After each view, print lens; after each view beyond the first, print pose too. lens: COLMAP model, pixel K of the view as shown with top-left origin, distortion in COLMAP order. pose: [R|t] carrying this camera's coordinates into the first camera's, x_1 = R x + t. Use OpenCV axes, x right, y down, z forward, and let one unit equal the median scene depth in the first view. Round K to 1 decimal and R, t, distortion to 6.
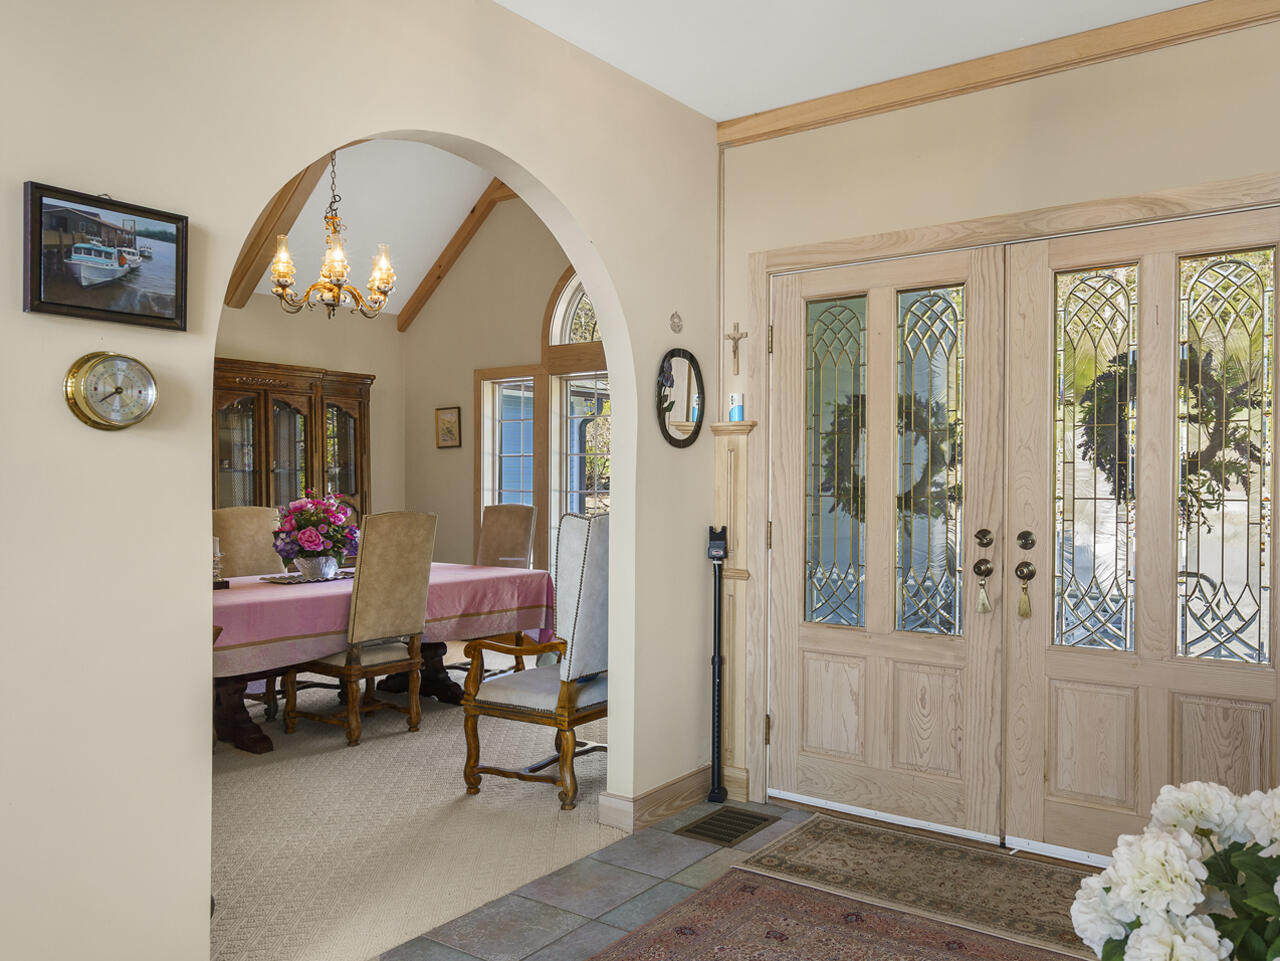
lens RADIAL K [[878.8, 0, 640.0], [0, 878.8, 480.5], [0, 0, 1]] dist [0.010580, 0.000681]
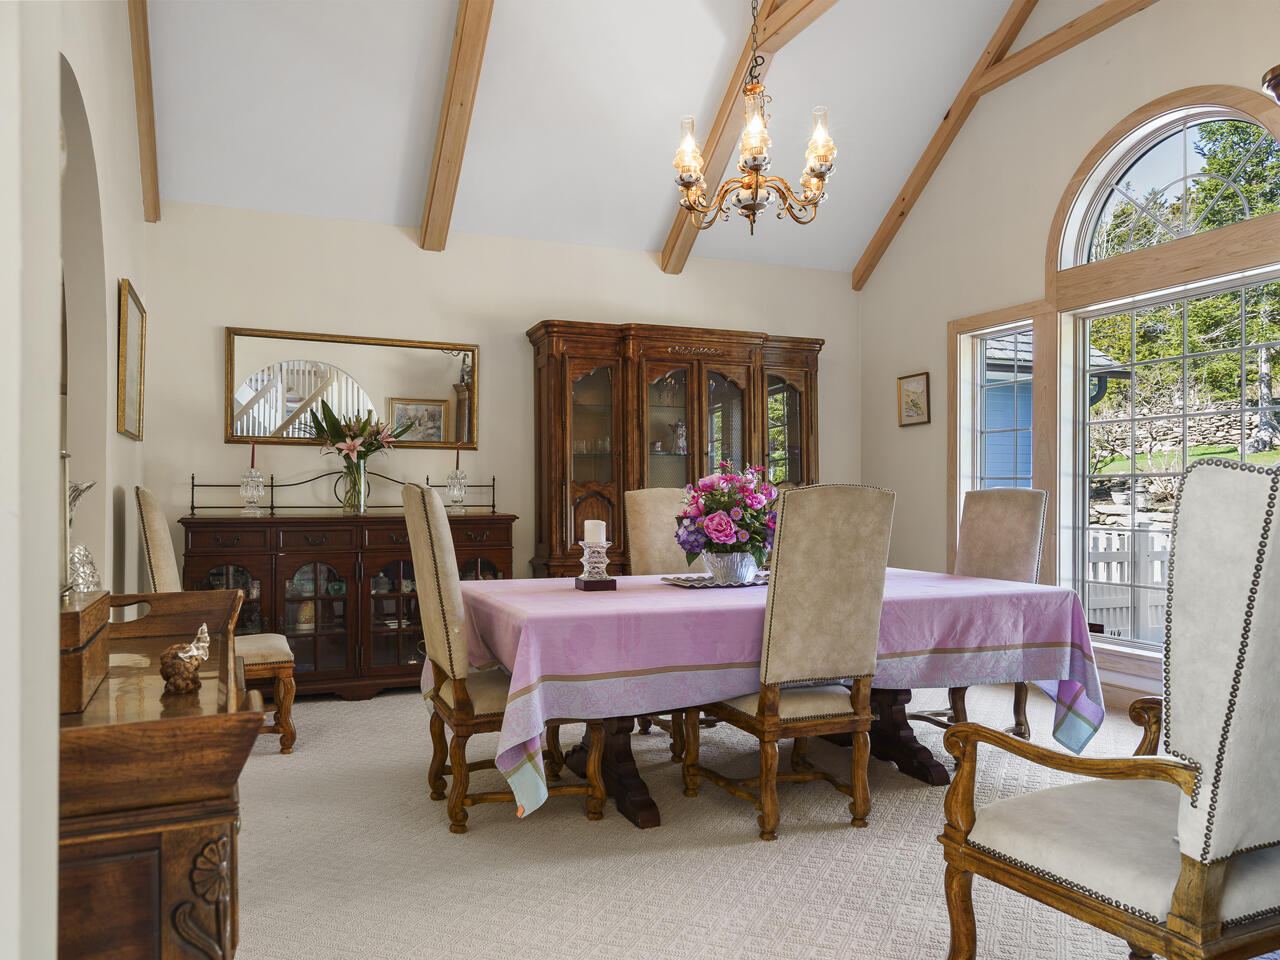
lens RADIAL K [[990.3, 0, 640.0], [0, 990.3, 480.0], [0, 0, 1]] dist [0.008257, 0.005695]
pose [[0.885099, 0.001463, -0.465401, -0.054046], [0.000297, 0.999993, 0.003710, 0.024435], [0.465403, -0.003422, 0.885092, 0.249232]]
